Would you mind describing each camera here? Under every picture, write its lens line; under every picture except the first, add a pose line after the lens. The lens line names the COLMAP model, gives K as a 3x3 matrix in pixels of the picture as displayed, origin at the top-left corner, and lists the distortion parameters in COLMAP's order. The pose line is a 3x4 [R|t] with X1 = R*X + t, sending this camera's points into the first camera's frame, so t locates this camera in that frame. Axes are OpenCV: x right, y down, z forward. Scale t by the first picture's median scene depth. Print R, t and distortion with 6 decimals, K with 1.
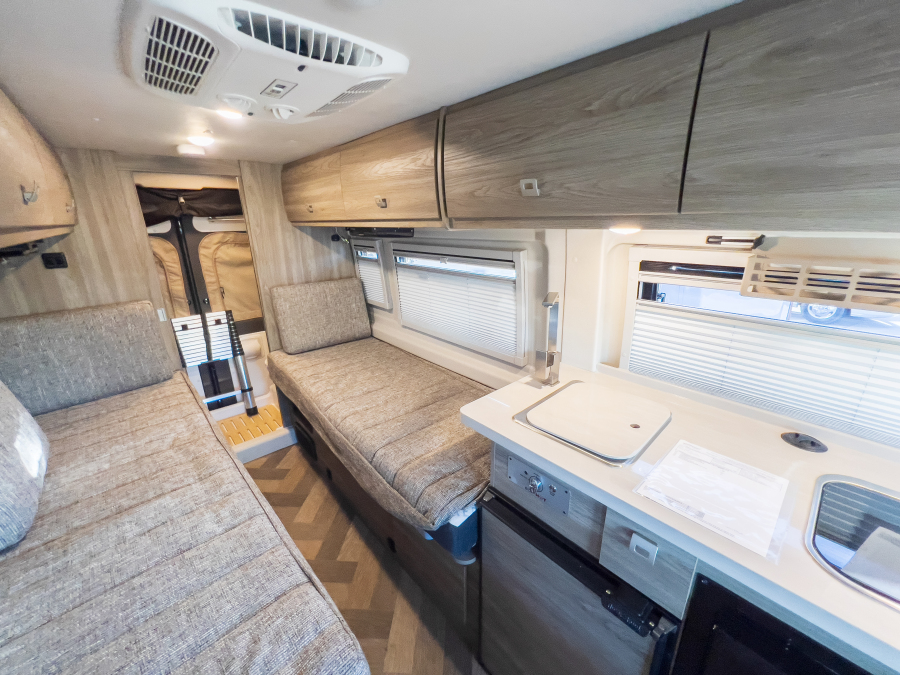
lens RADIAL K [[357.8, 0, 450.0], [0, 357.8, 337.5], [0, 0, 1]] dist [-0.000925, 0.000041]
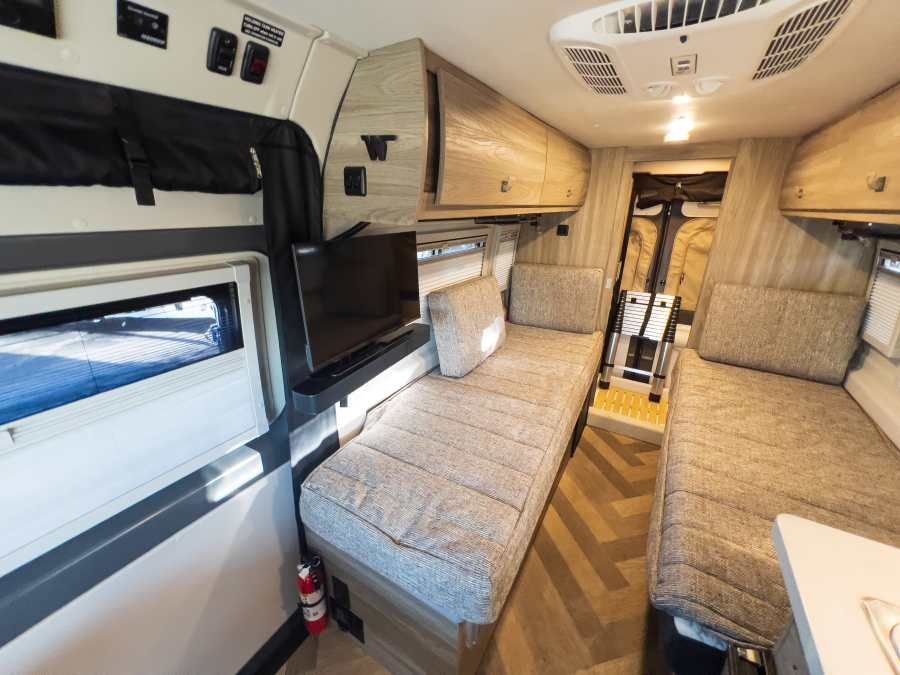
lens RADIAL K [[357.8, 0, 450.0], [0, 357.8, 337.5], [0, 0, 1]] dist [-0.000925, 0.000041]
pose [[0.308048, 0.351913, -0.883891, 0.140957], [-0.318048, 0.913710, 0.252942, -0.027556], [0.896634, 0.203201, 0.393392, 0.074948]]
